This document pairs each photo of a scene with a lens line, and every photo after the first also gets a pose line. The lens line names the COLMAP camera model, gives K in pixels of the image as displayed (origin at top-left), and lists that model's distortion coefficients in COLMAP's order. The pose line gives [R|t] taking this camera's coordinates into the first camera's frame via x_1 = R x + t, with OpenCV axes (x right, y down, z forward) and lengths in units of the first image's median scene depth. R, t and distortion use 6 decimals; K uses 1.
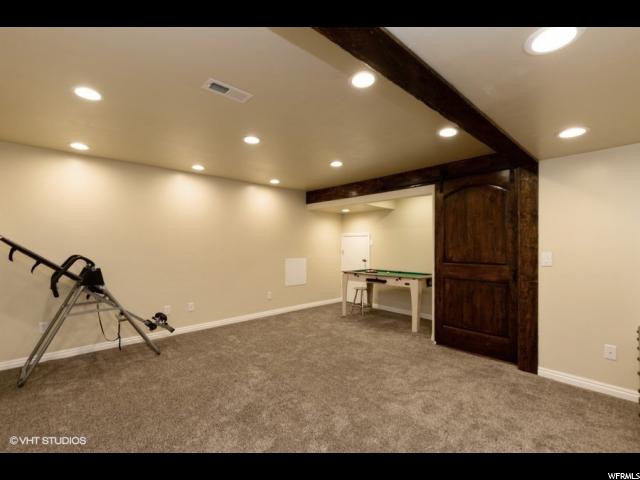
lens RADIAL K [[292.2, 0, 331.1], [0, 292.2, 247.5], [0, 0, 1]] dist [-0.002057, -0.000033]
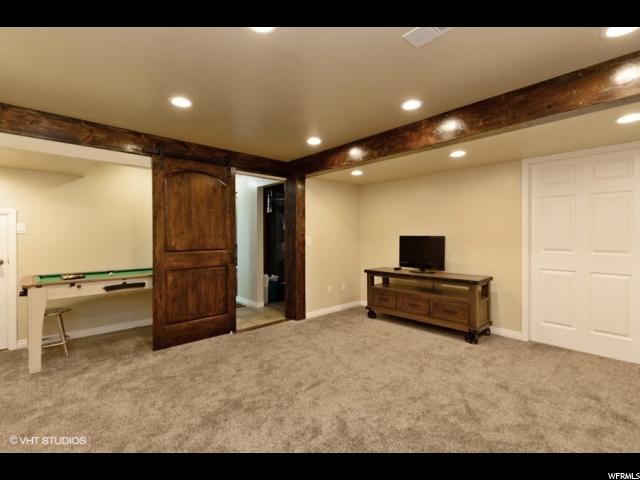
lens RADIAL K [[292.2, 0, 326.6], [0, 292.2, 232.2], [0, 0, 1]] dist [-0.002057, -0.000033]
pose [[0.002851, 0.003287, 0.999991, -0.498976], [0.006392, 0.999974, -0.003305, -0.002338], [-0.999976, 0.006402, 0.002830, 0.555748]]
